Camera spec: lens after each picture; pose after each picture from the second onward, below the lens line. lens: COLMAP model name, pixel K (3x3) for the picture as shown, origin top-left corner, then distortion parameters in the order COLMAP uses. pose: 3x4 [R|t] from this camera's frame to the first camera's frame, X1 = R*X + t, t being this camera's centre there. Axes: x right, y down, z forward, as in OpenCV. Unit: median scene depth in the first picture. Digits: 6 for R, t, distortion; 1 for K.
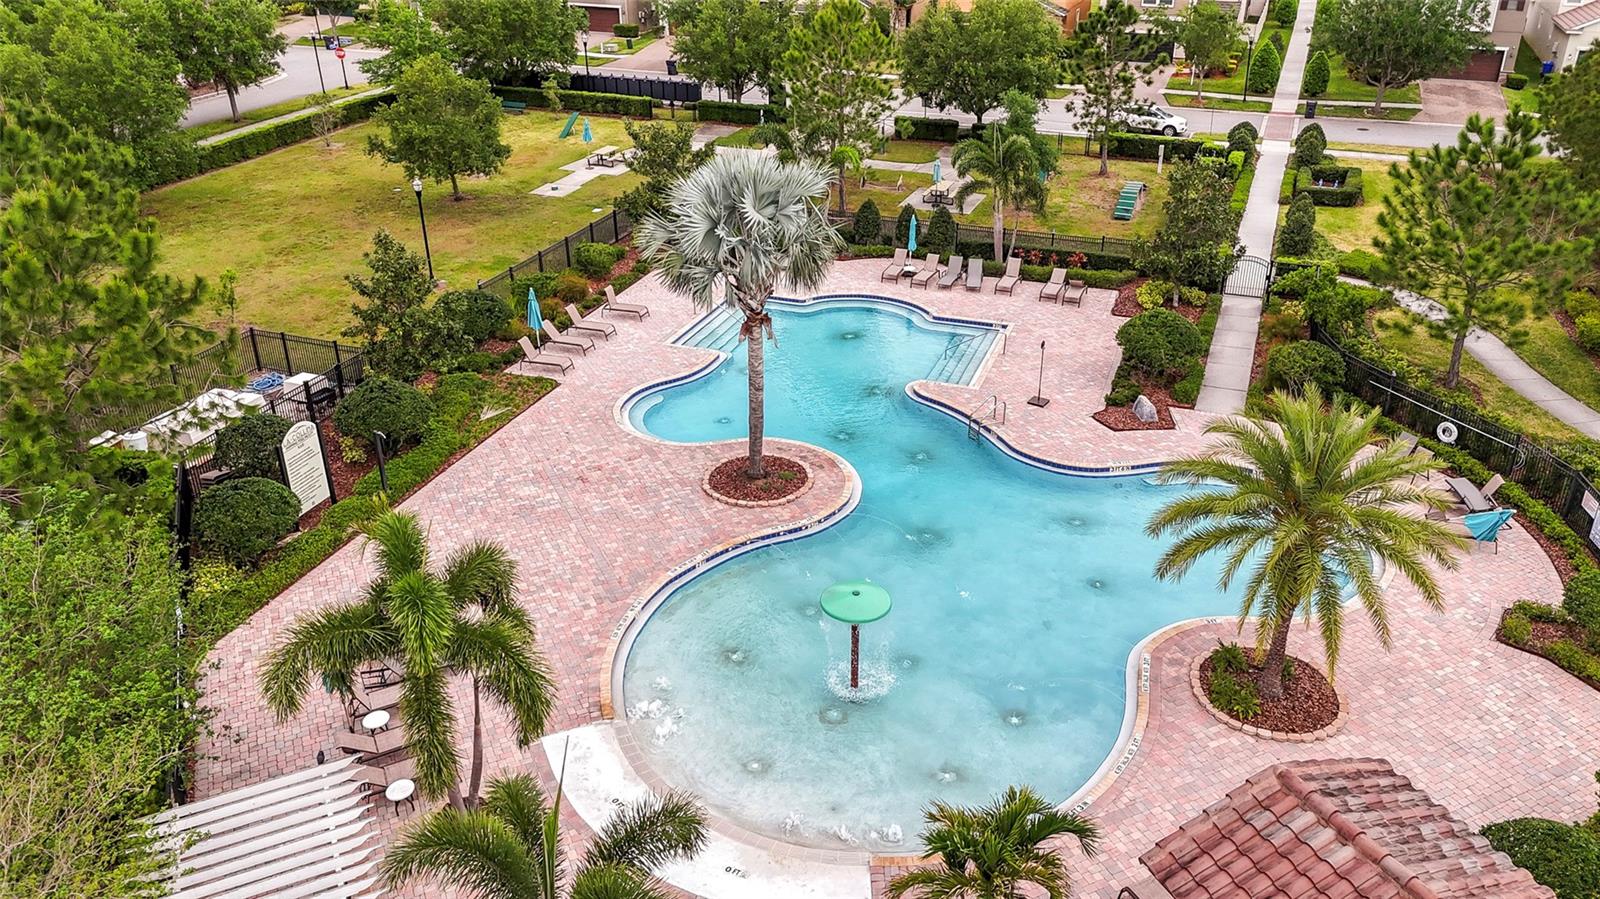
lens RADIAL K [[1162.4, 0, 825.3], [0, 1162.4, 377.2], [0, 0, 1]] dist [0.061101, -0.058207]
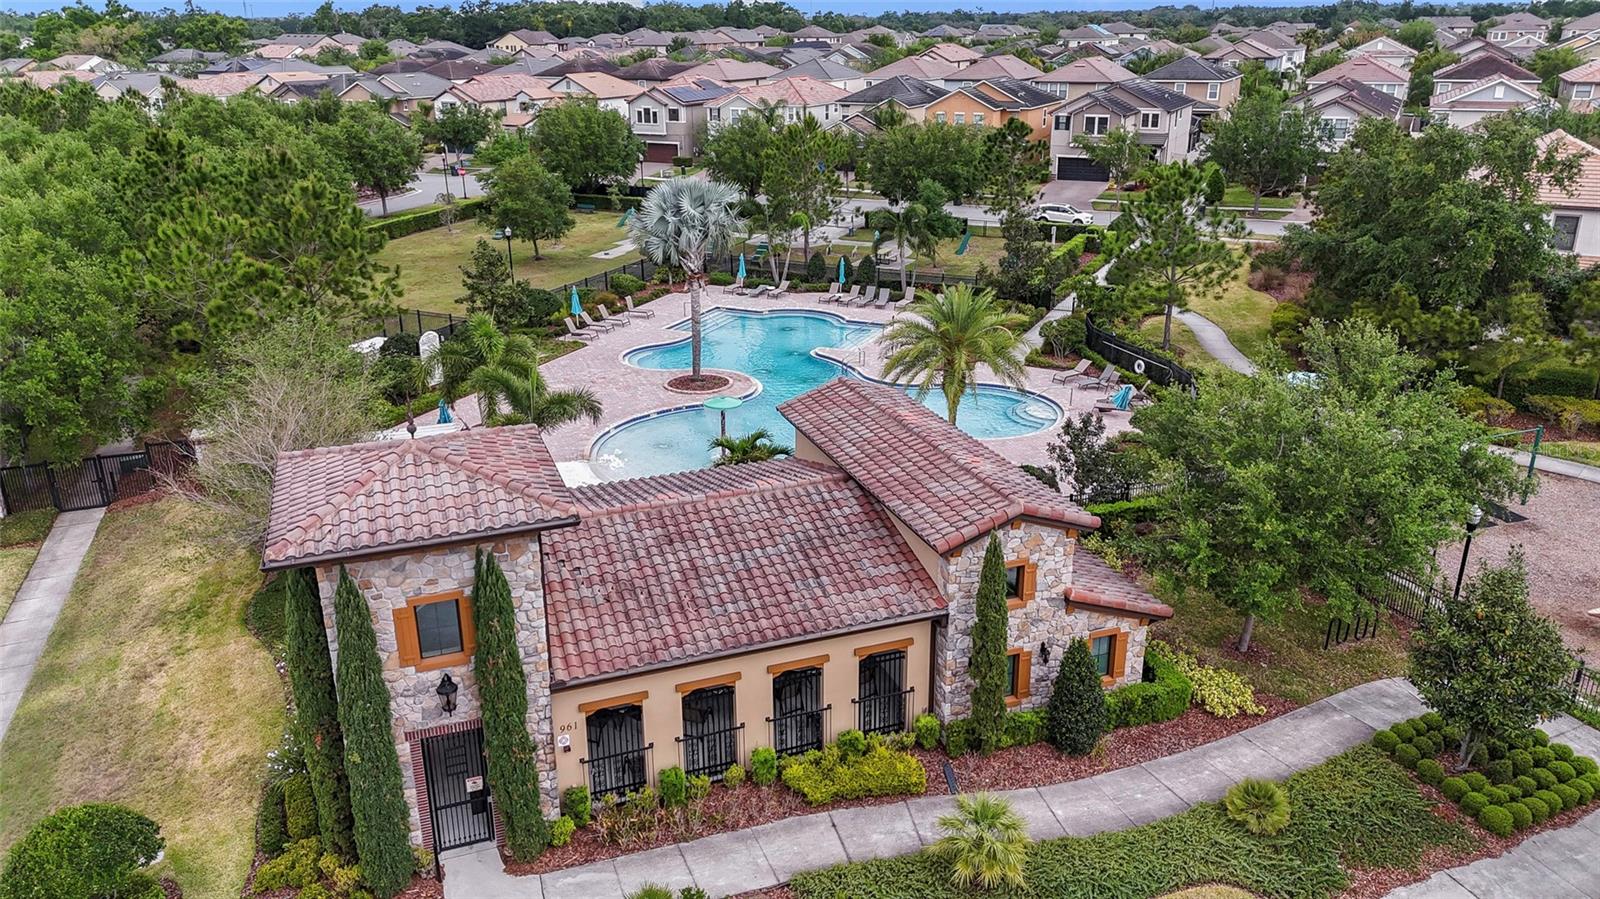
lens RADIAL K [[1162.4, 0, 804.8], [0, 1162.4, 444.4], [0, 0, 1]] dist [0.061101, -0.058207]
pose [[0.995255, 0.022467, -0.094676, 0.163341], [-0.030331, 0.996132, -0.082467, 0.200866], [0.092457, 0.084948, 0.992086, -0.392002]]
